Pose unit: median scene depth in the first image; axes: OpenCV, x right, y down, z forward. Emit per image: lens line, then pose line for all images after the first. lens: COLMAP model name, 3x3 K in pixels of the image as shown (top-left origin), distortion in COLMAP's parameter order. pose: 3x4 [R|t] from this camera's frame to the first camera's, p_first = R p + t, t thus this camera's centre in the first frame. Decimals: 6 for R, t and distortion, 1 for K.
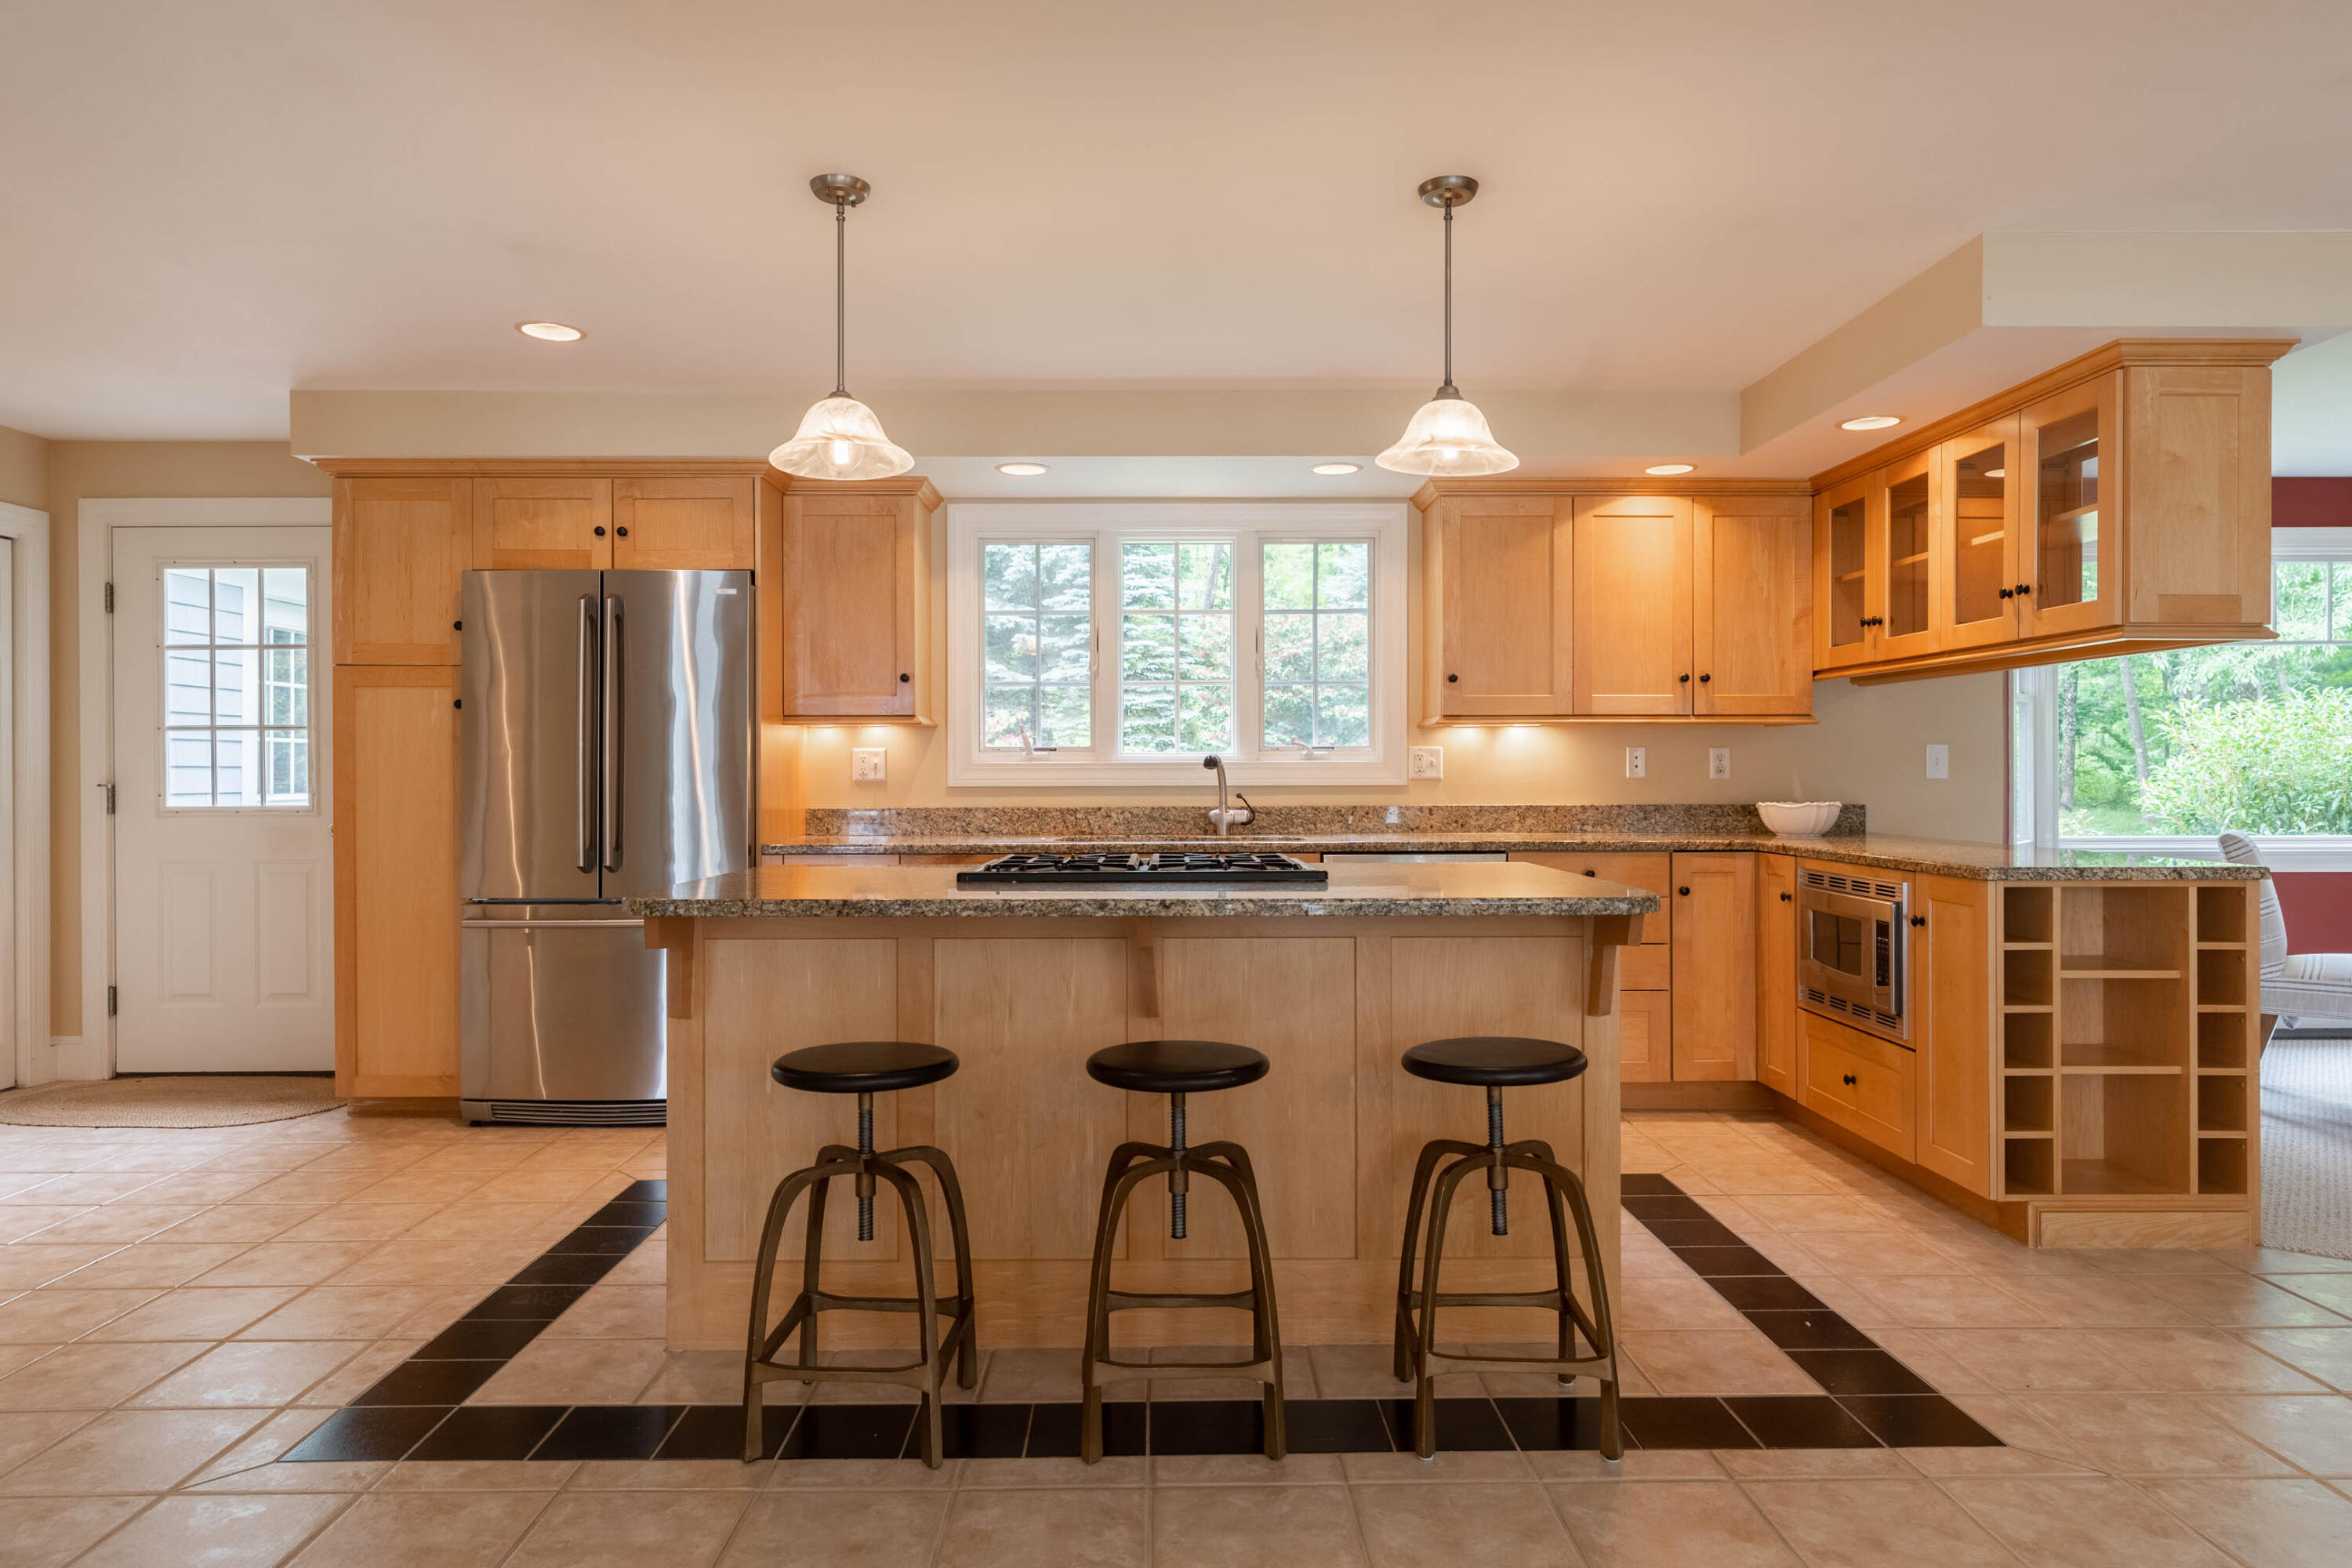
lens RADIAL K [[1452.7, 0, 1170.7], [0, 1452.7, 779.6], [0, 0, 1]] dist [0.002536, 0.000416]
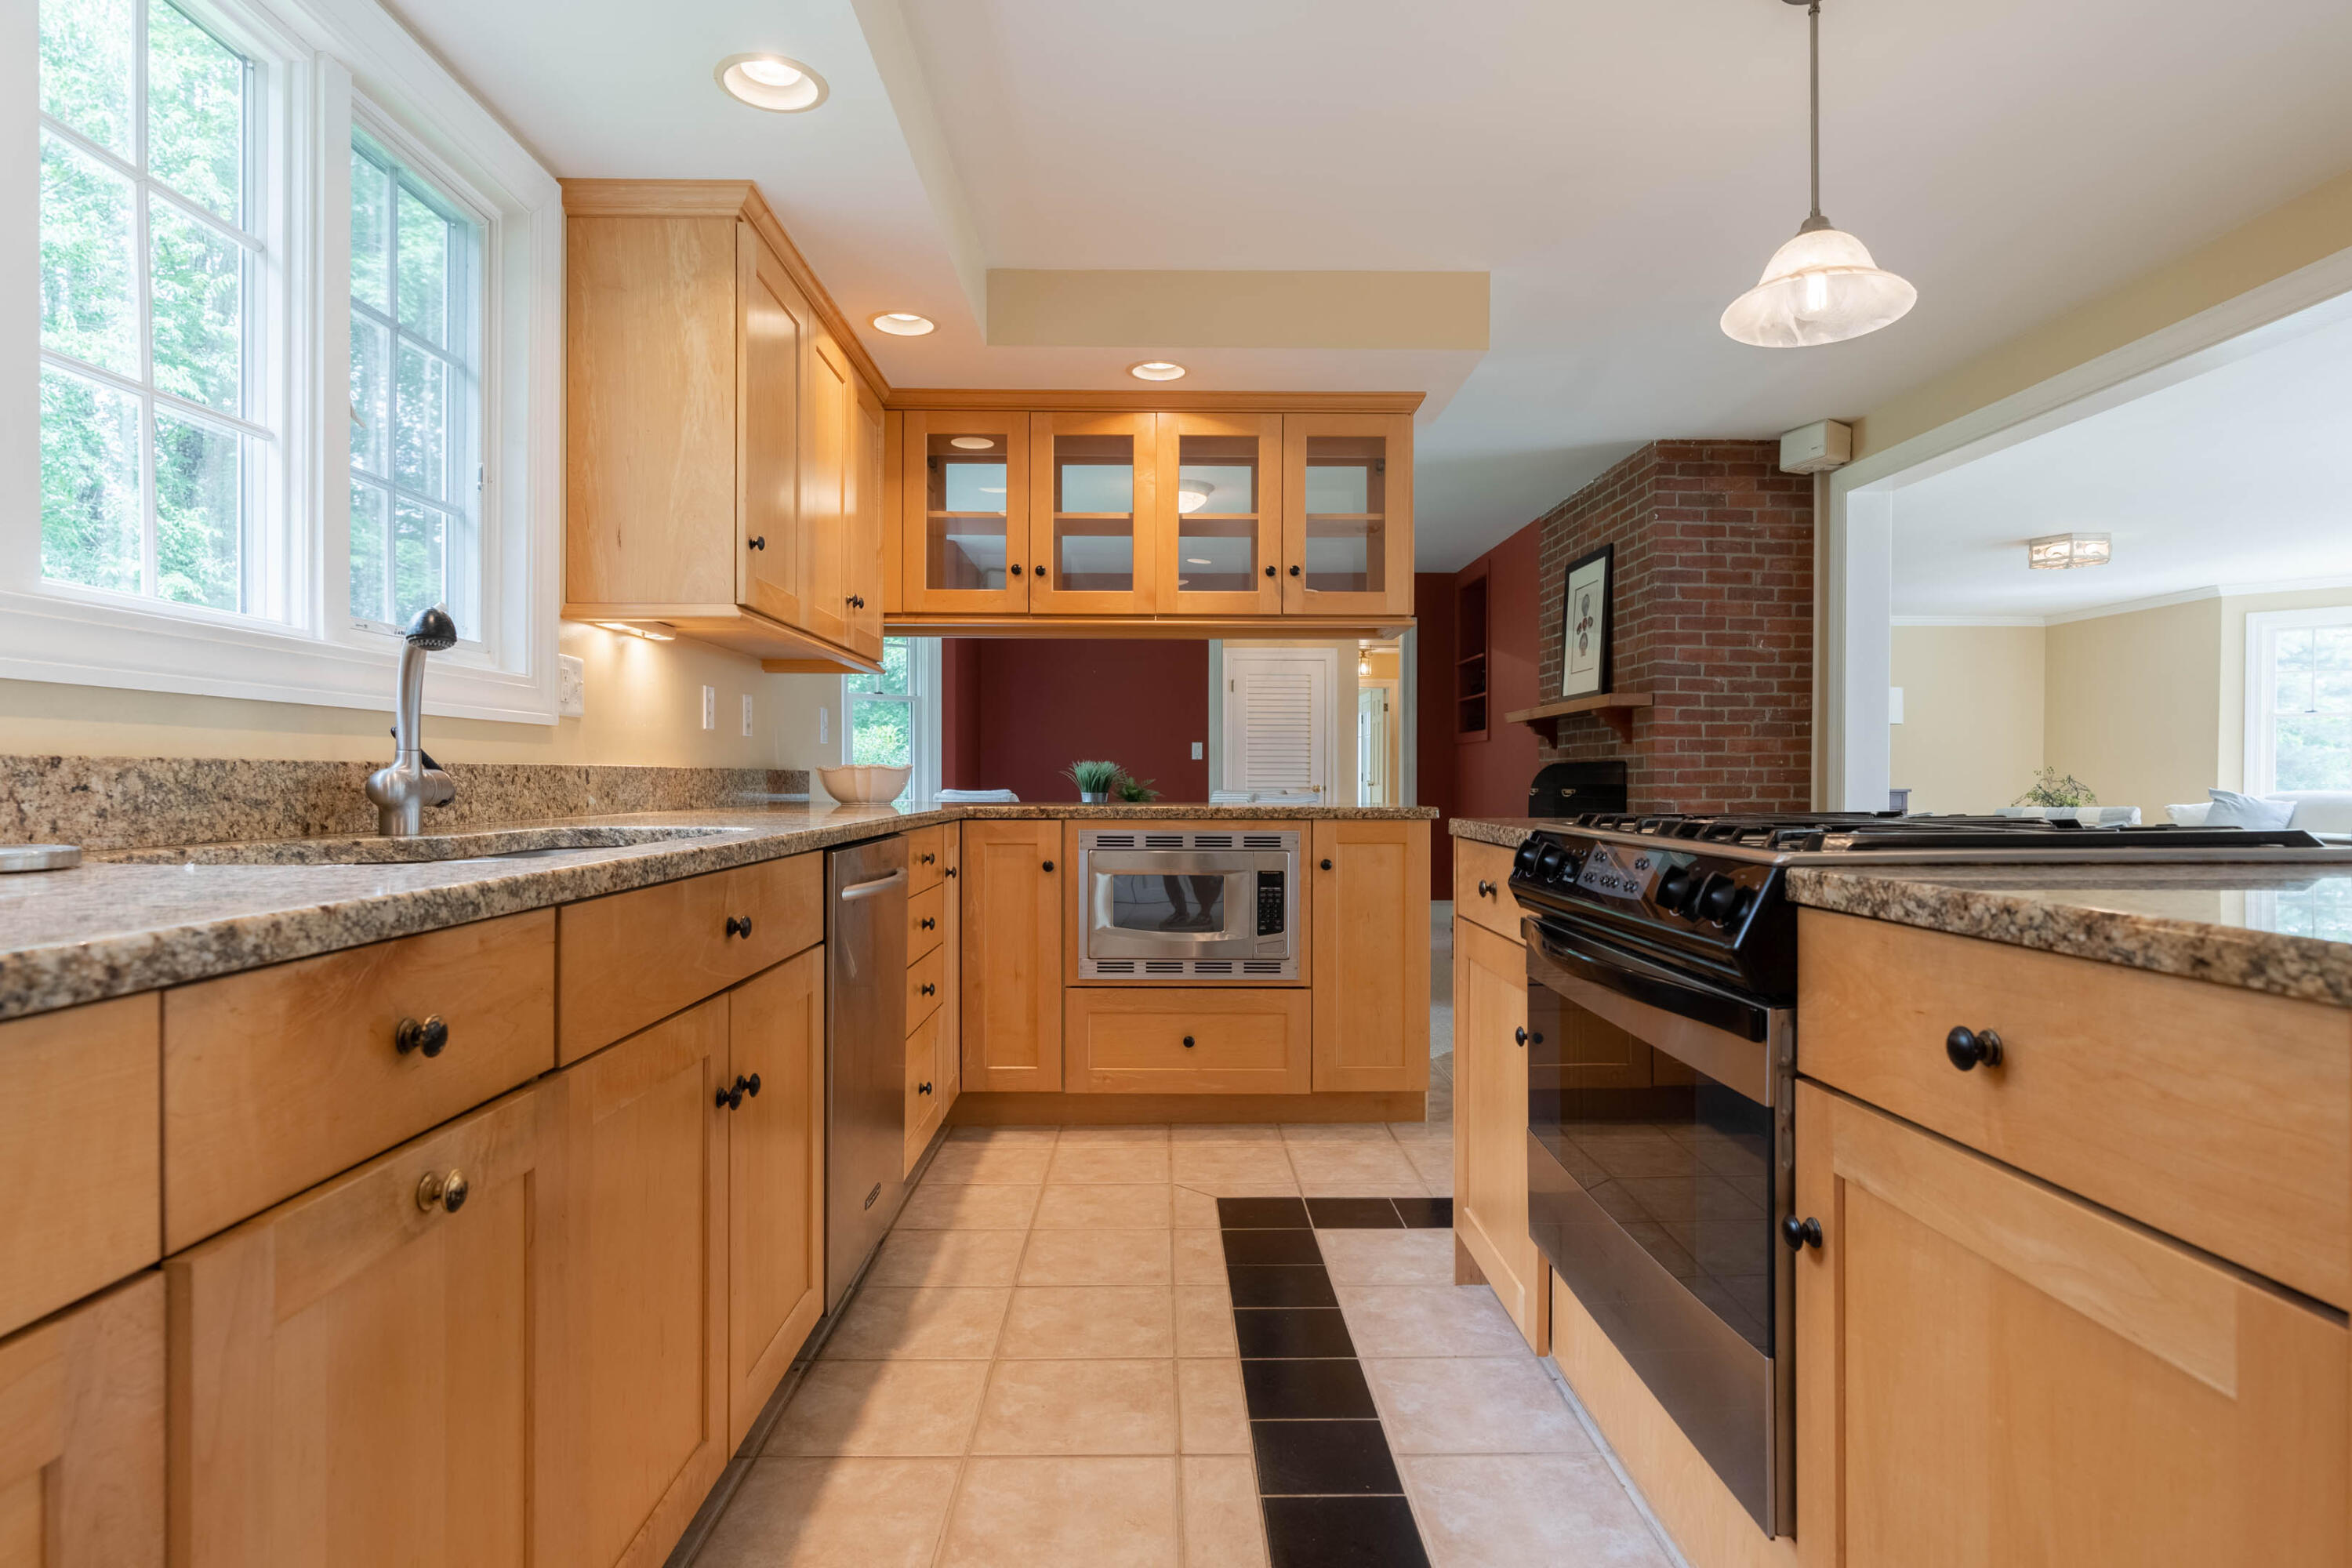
lens RADIAL K [[1282.8, 0, 1179.4], [0, 1282.8, 788.9], [0, 0, 1]] dist [0.005173, 0.000849]
pose [[-0.010280, -0.008163, 0.999914, -0.306438], [-0.000057, 0.999967, 0.008163, 0.023355], [-0.999947, 0.000027, -0.010280, 0.791649]]
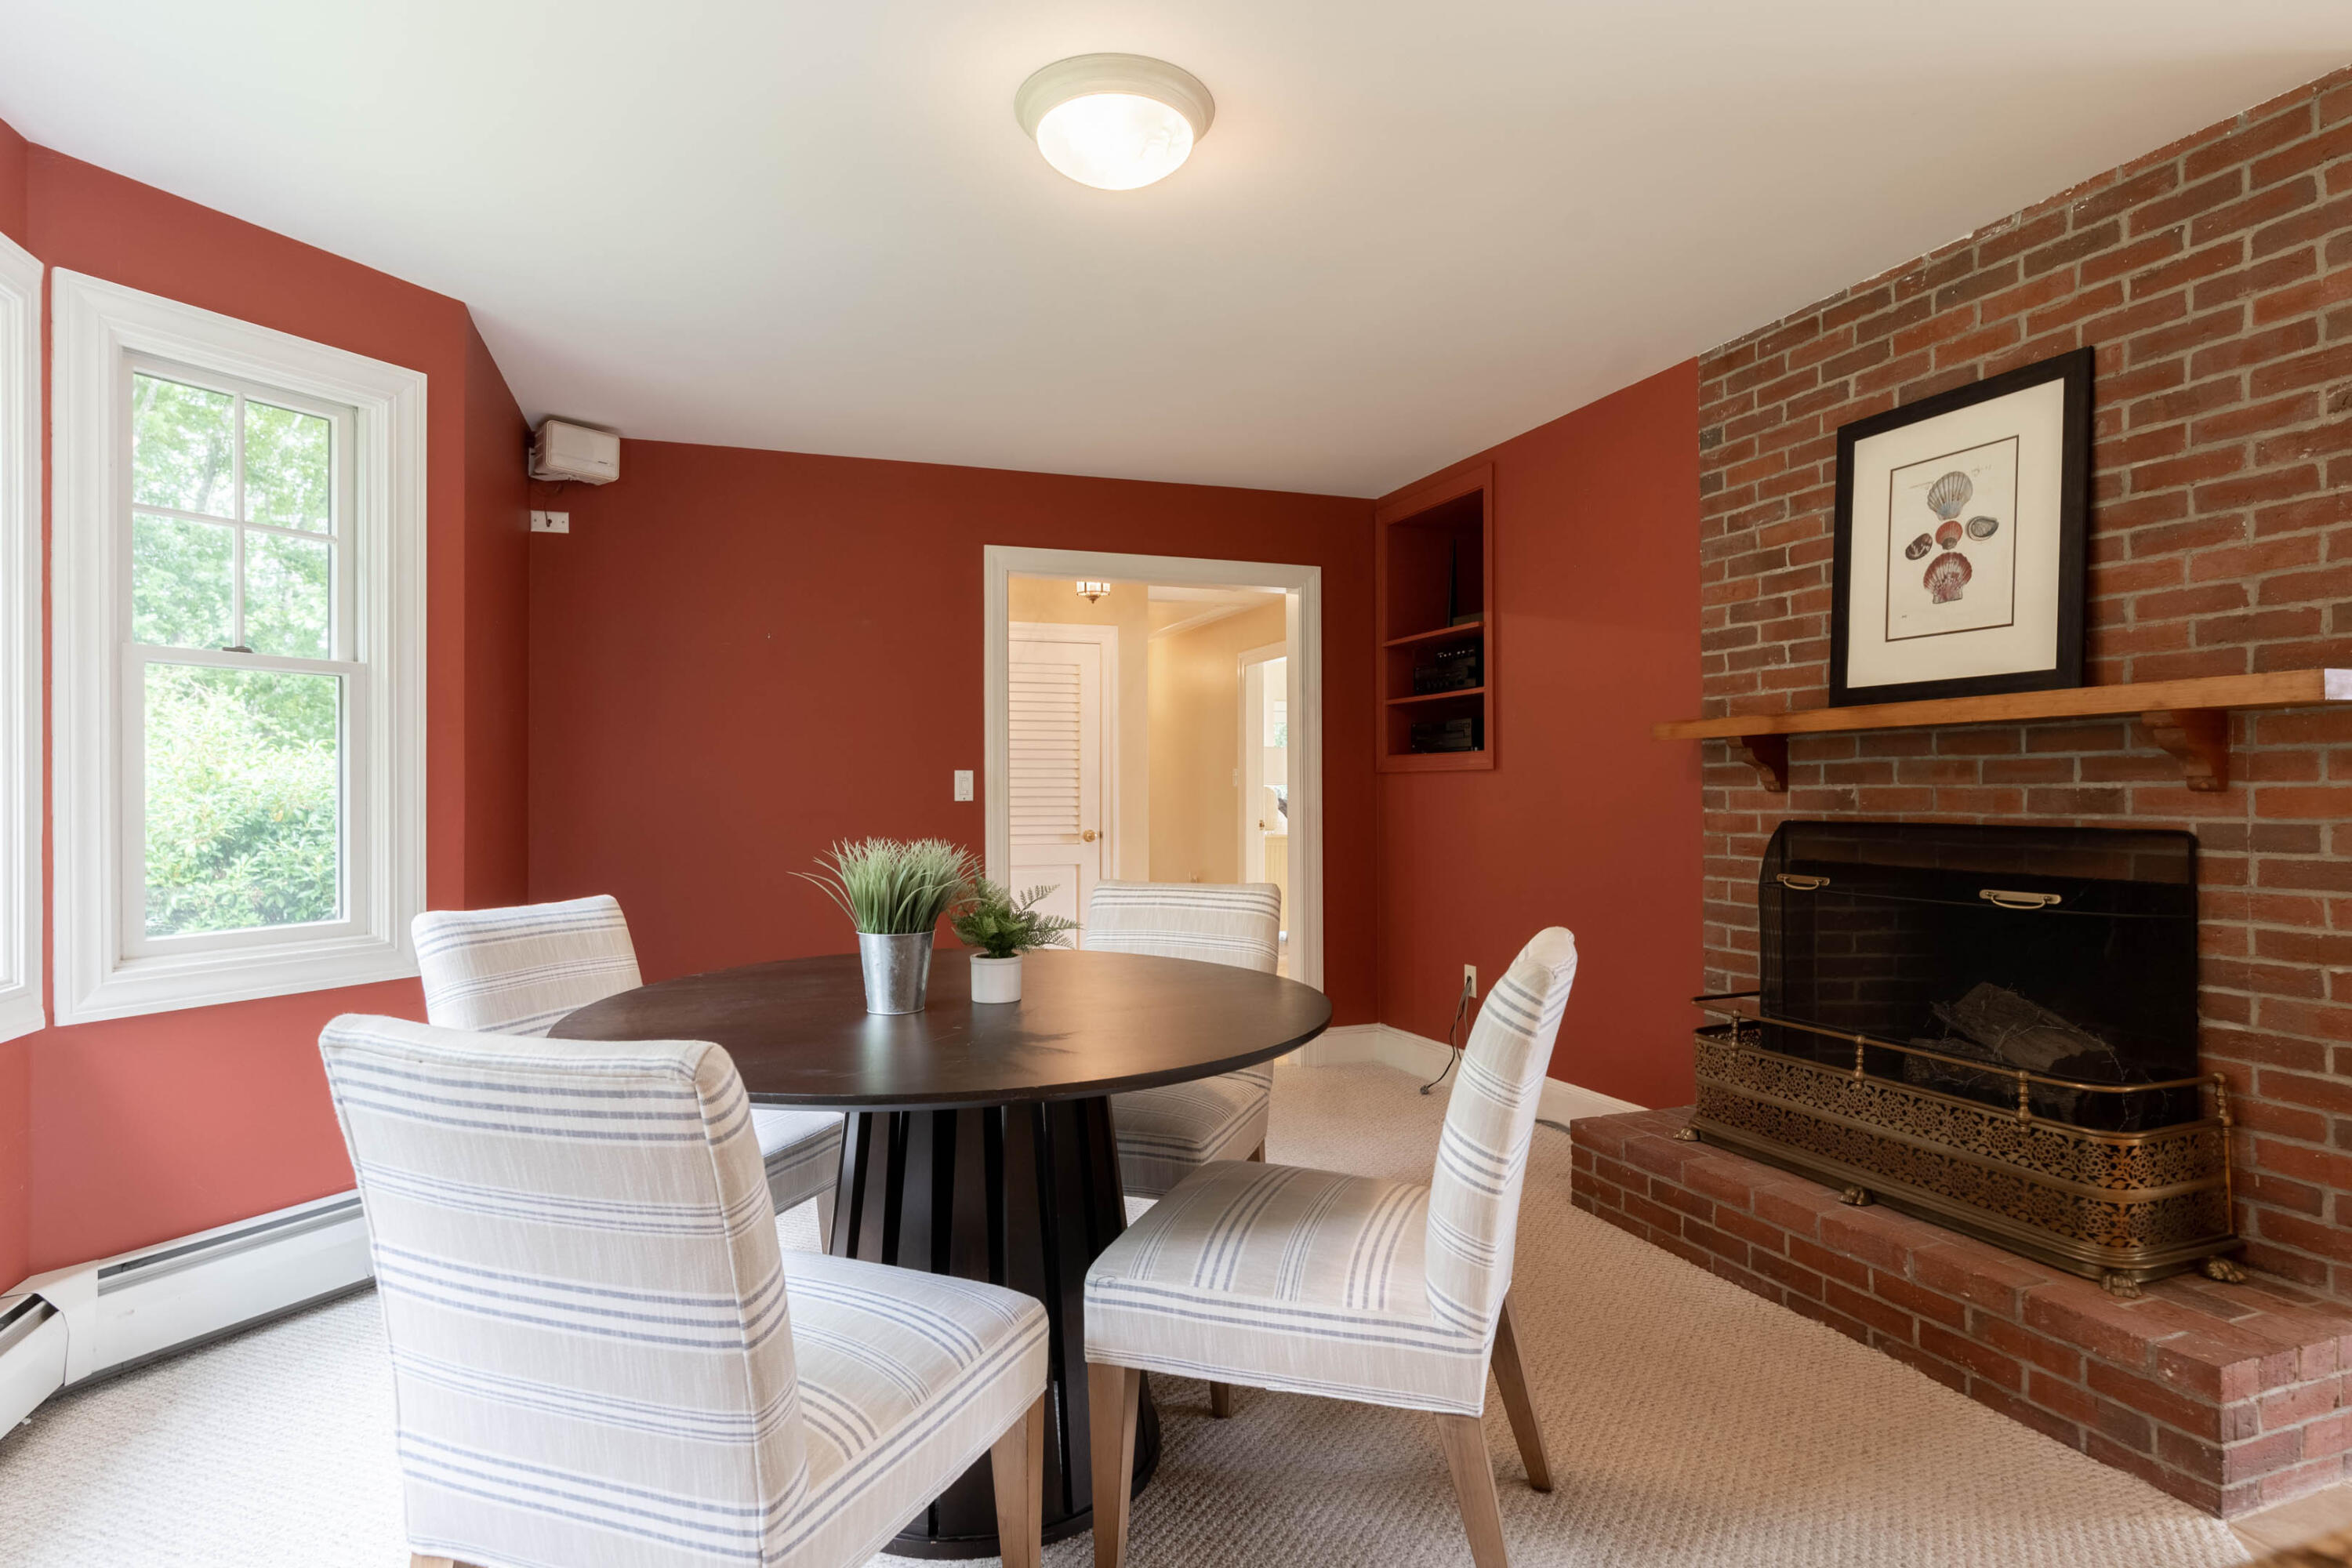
lens RADIAL K [[1221.3, 0, 1173.9], [0, 1221.3, 789.8], [0, 0, 1]] dist [-0.005176, -0.000352]
pose [[-0.335832, 0.001333, 0.941921, 0.012432], [0.006743, 0.999977, 0.000989, 0.010046], [-0.941898, 0.006683, -0.335833, 0.838109]]
